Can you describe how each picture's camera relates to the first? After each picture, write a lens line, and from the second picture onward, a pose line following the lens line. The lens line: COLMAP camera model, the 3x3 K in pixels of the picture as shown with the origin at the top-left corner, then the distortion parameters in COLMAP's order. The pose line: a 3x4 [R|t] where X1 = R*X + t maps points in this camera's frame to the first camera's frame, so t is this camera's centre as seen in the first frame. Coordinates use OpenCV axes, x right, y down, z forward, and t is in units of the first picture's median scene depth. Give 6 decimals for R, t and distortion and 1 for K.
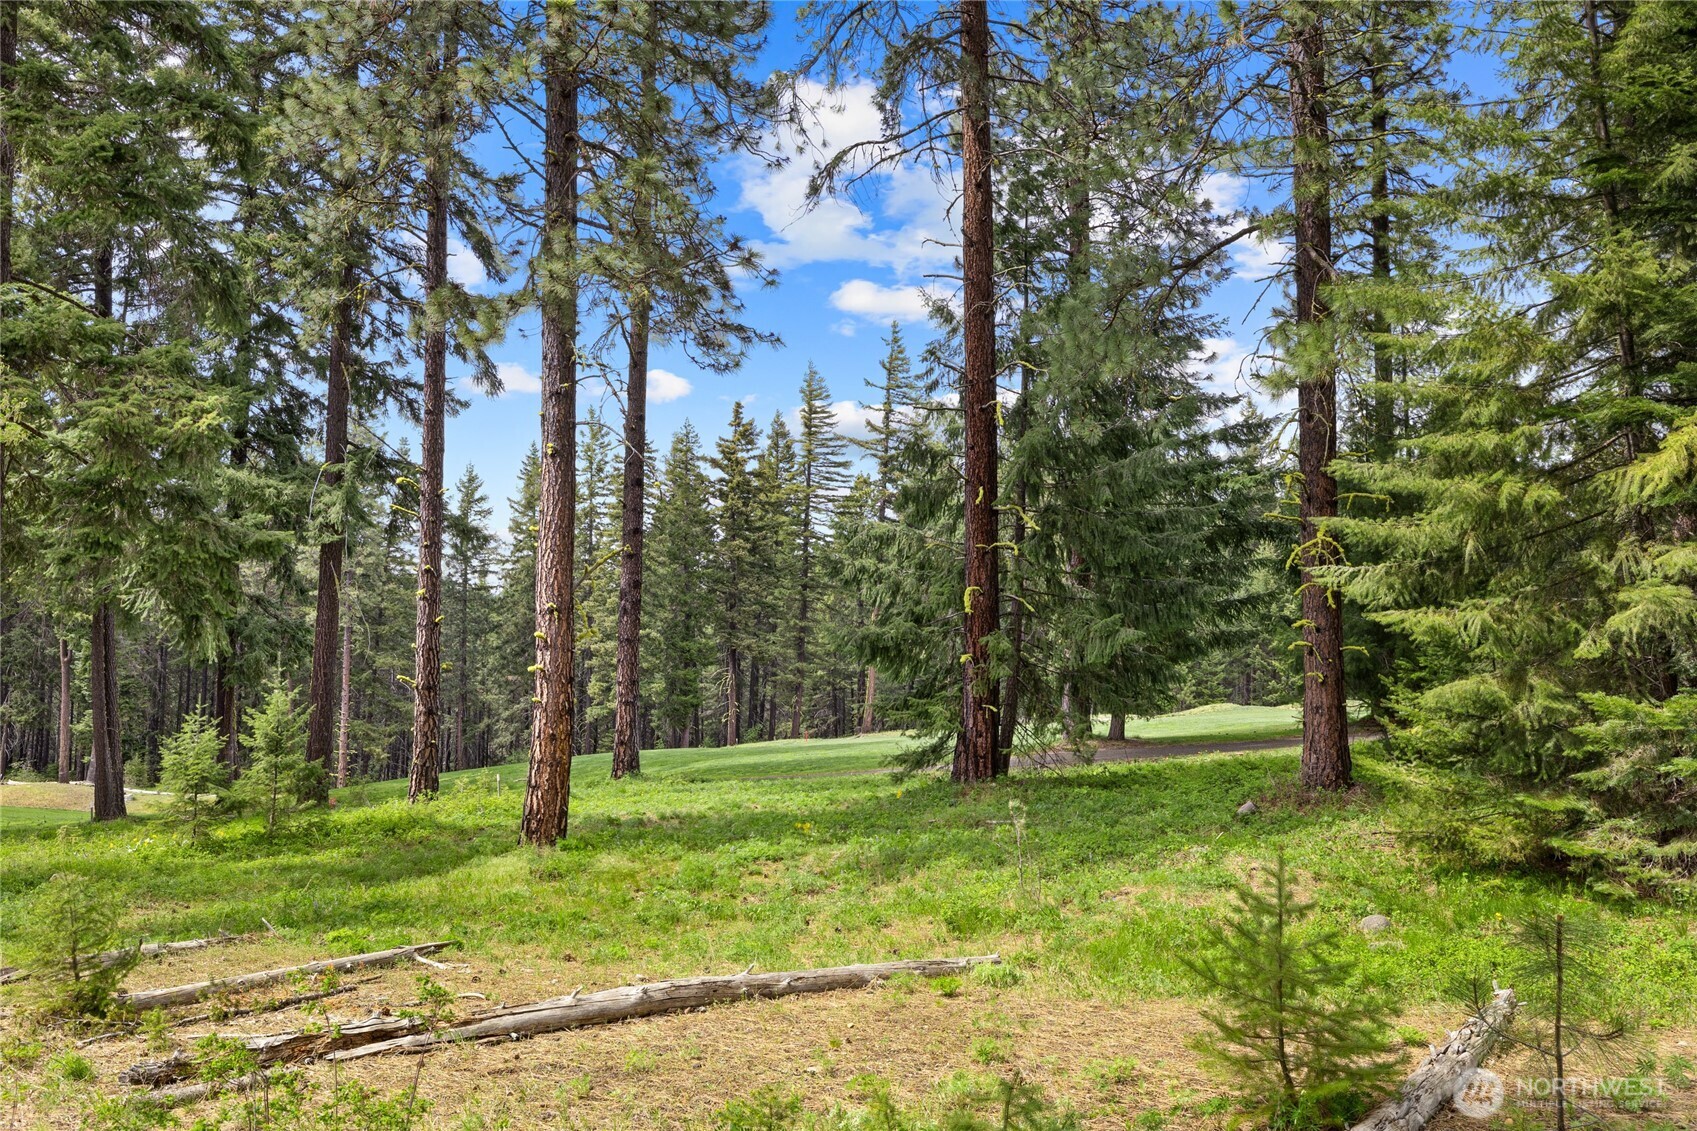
lens RADIAL K [[1420.9, 0, 849.4], [0, 1420.9, 519.3], [0, 0, 1]] dist [-0.040678, 0.005296]
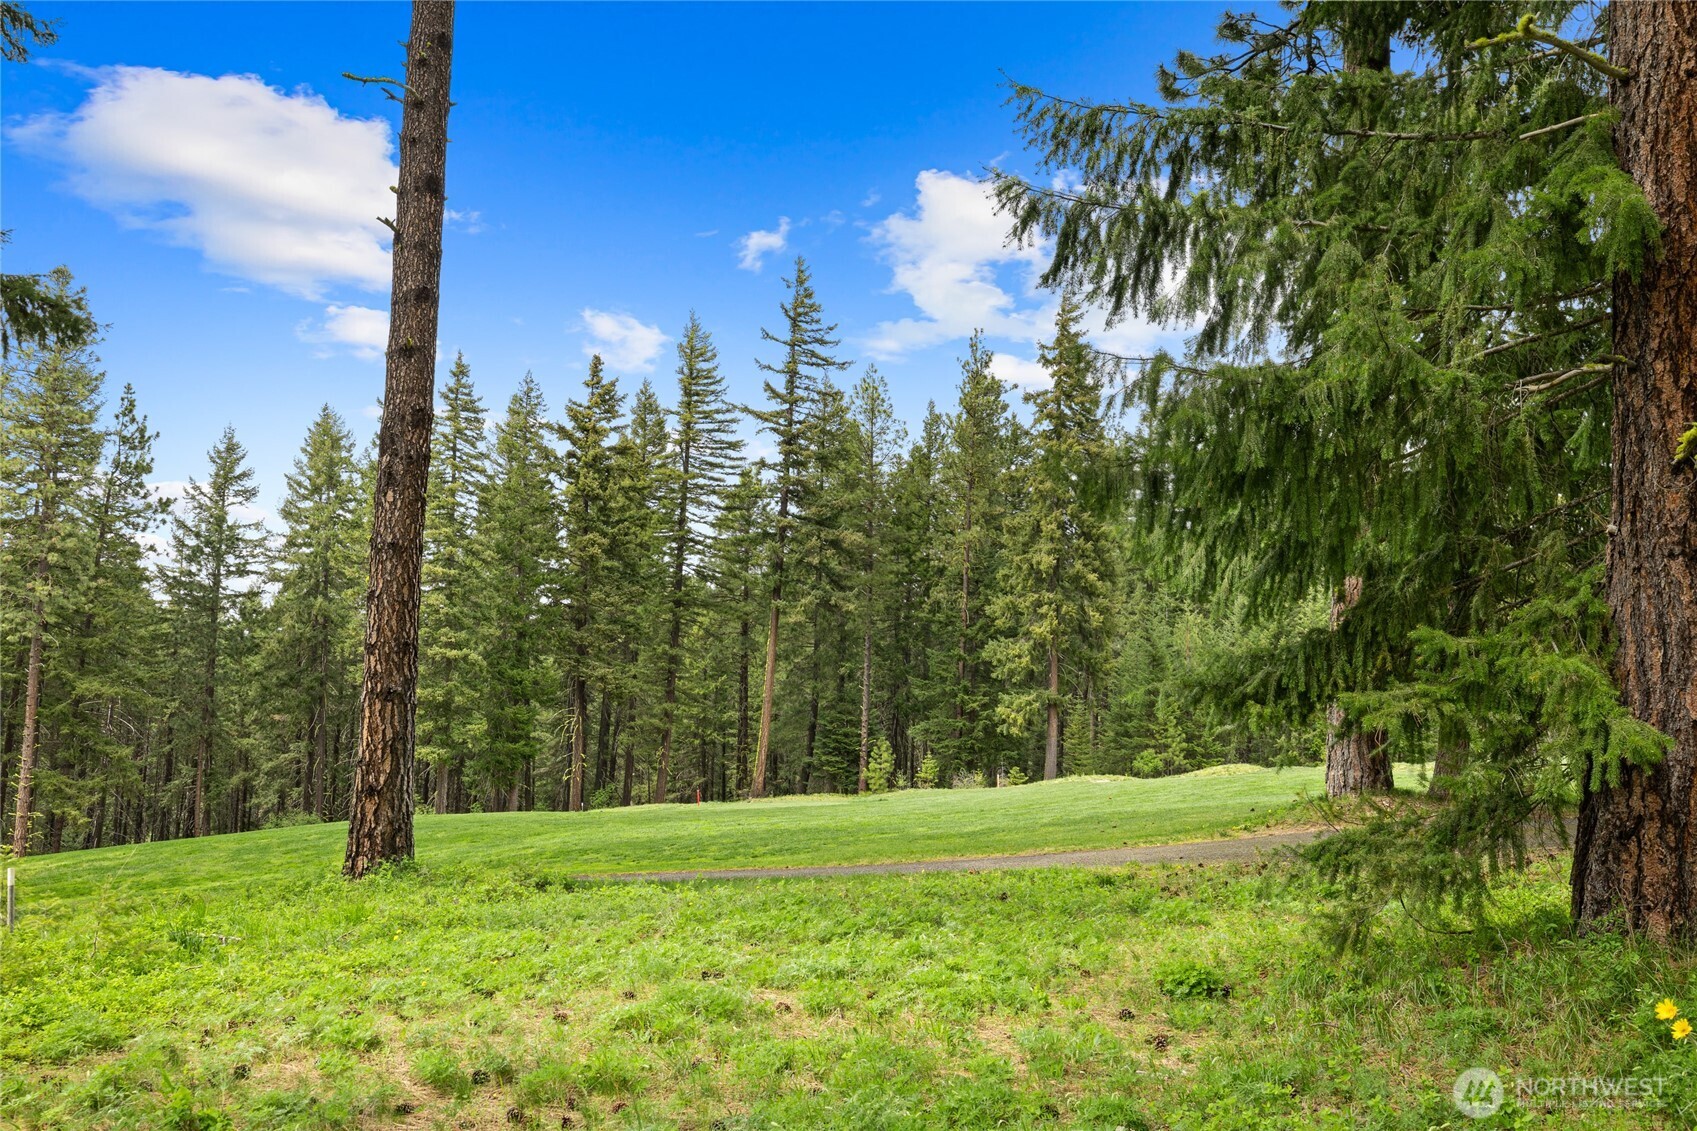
lens RADIAL K [[1576.8, 0, 824.3], [0, 1576.8, 528.2], [0, 0, 1]] dist [0.003715, 0.000000]
pose [[0.996692, 0.027365, 0.076525, -0.019653], [-0.025620, 0.999391, -0.023695, 0.026710], [-0.077127, 0.021656, 0.996786, 0.159075]]
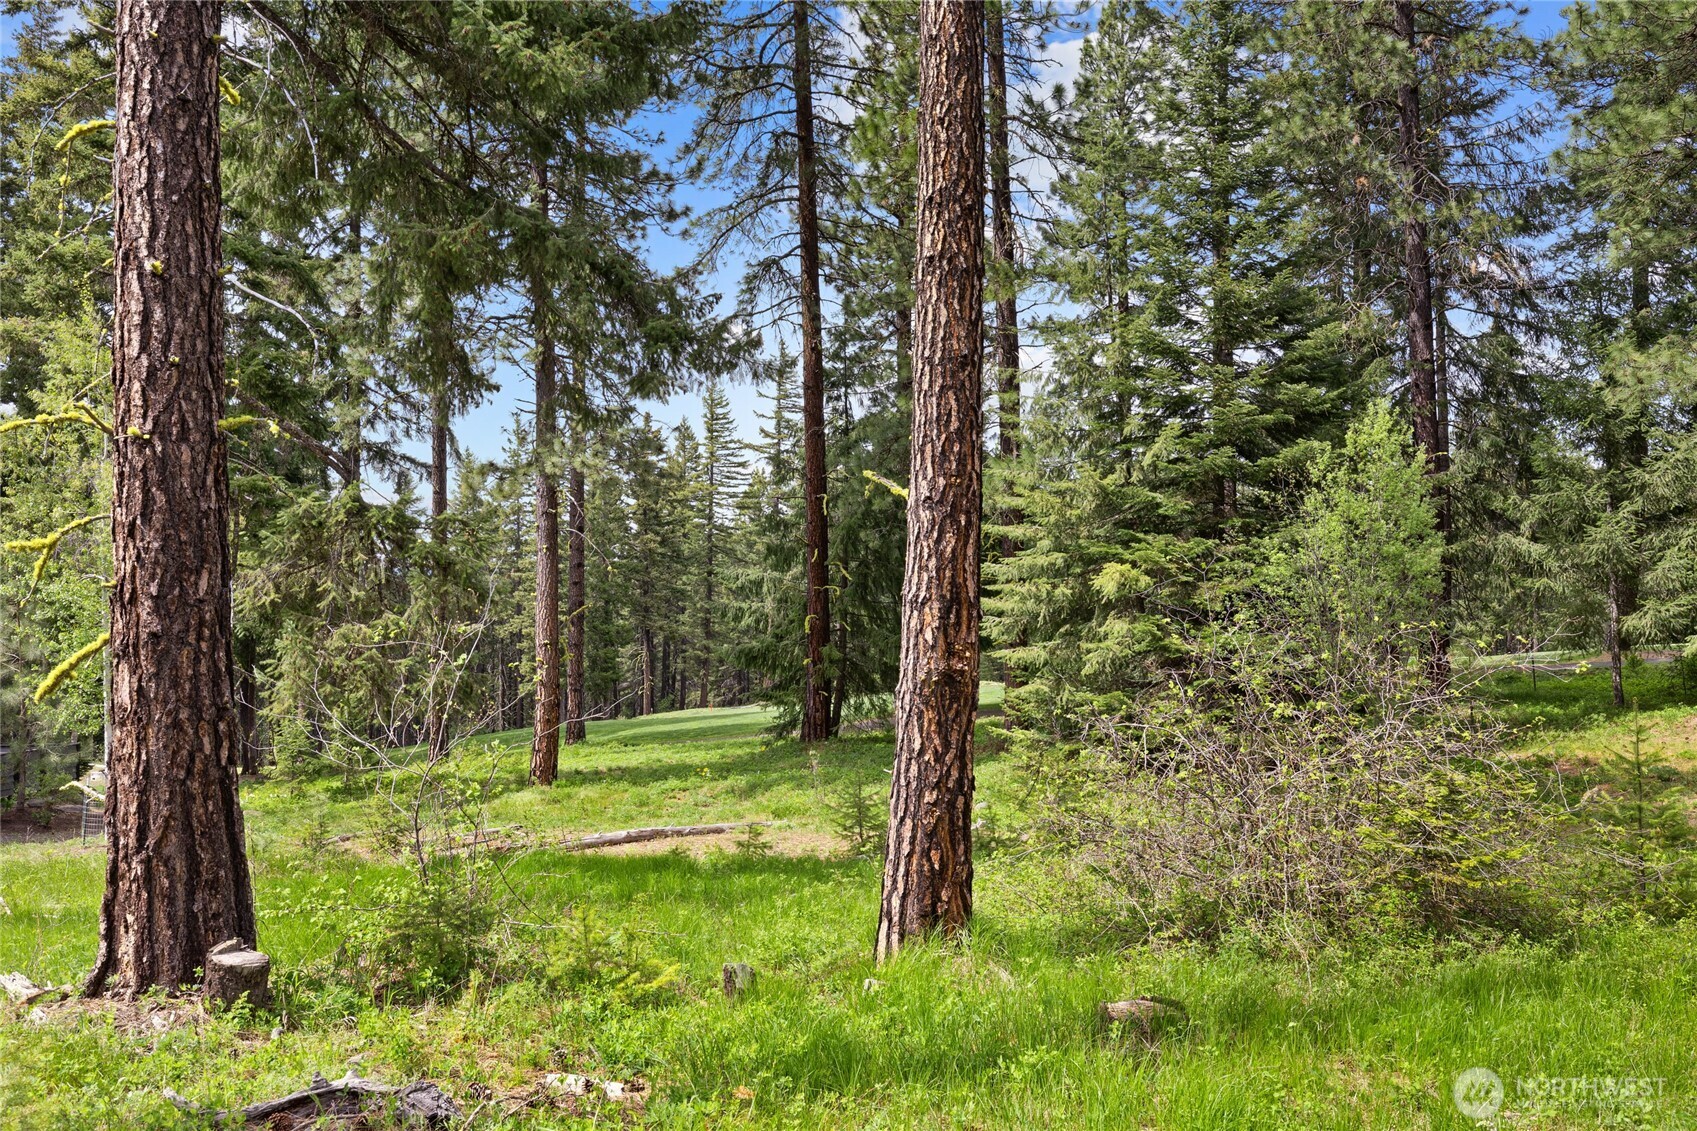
lens RADIAL K [[1370.1, 0, 841.8], [0, 1370.1, 556.1], [0, 0, 1]] dist [-0.002329, -0.000605]
pose [[0.997930, -0.014834, 0.062569, 0.005990], [0.011839, 0.998779, 0.047965, -0.018460], [-0.063204, -0.047125, 0.996887, -0.101476]]
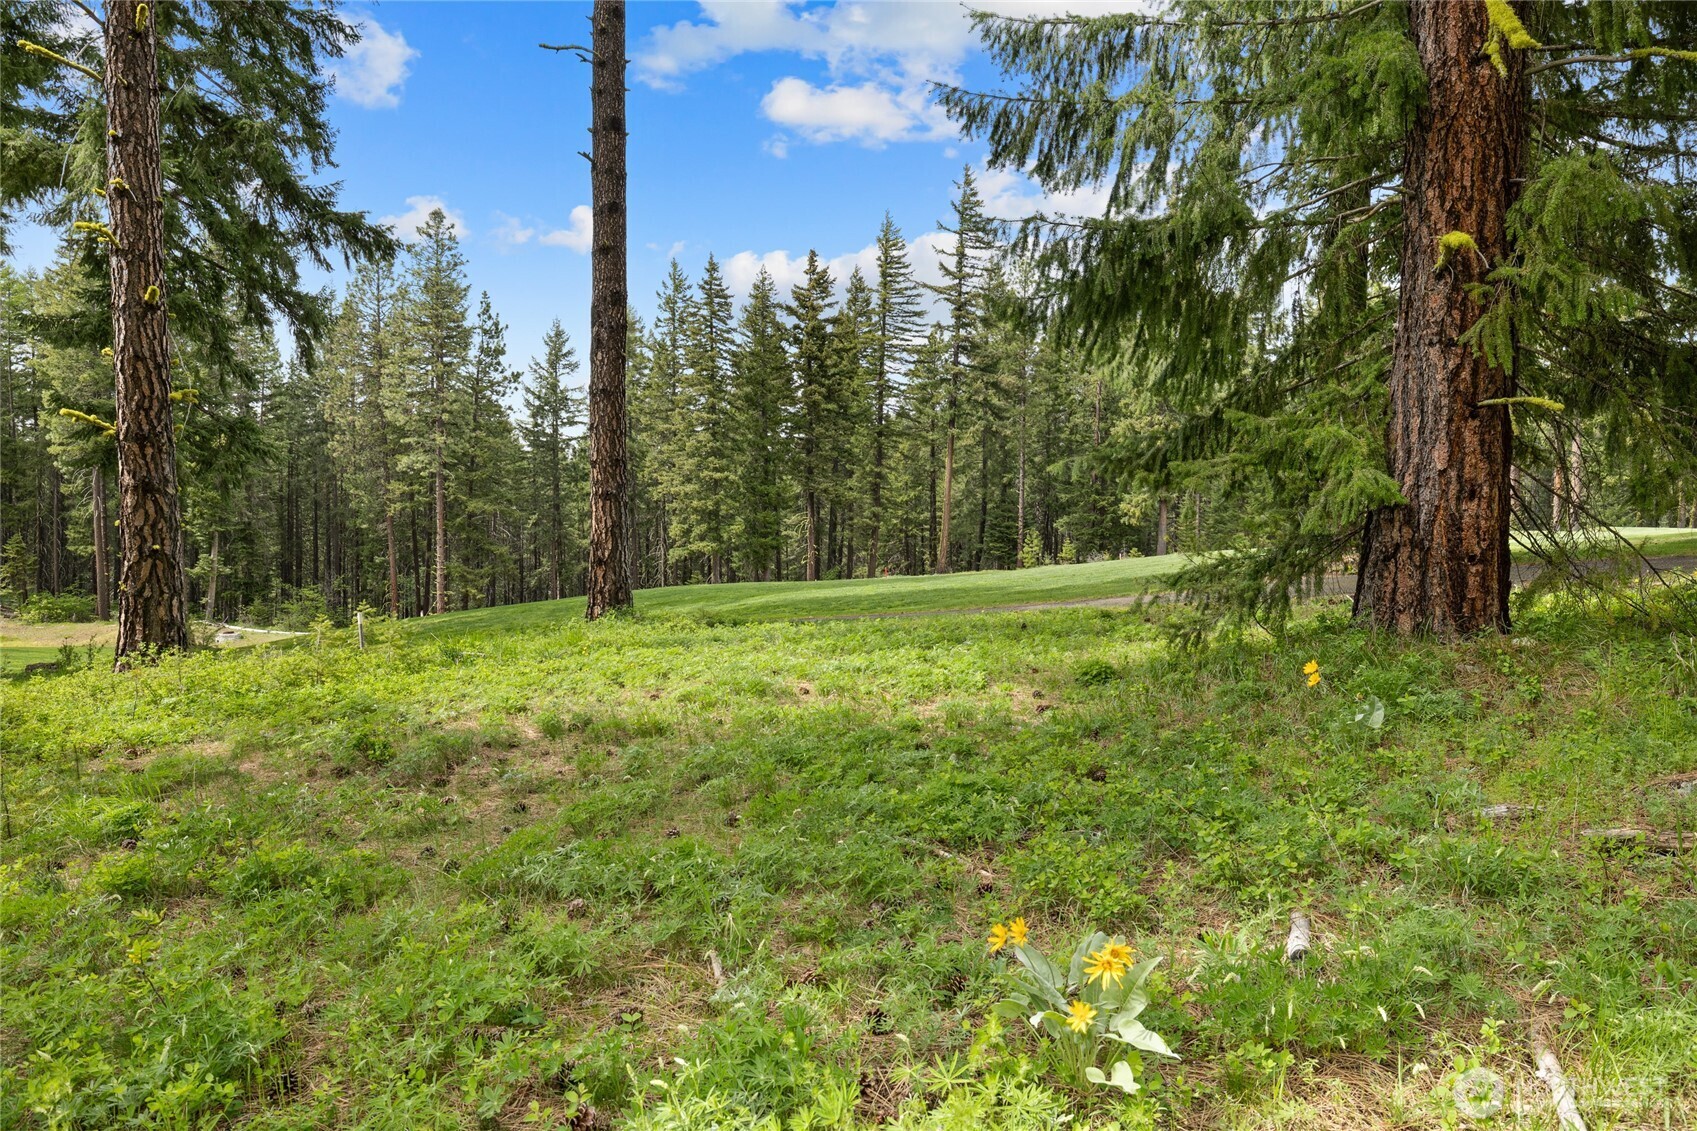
lens RADIAL K [[1165.4, 0, 819.2], [0, 1165.4, 548.7], [0, 0, 1]] dist [-0.000274, 0.005613]
pose [[0.996758, -0.003270, -0.080388, -0.007973], [0.013061, 0.992496, 0.121580, 0.028180], [0.079387, -0.122236, 0.989321, 0.155971]]
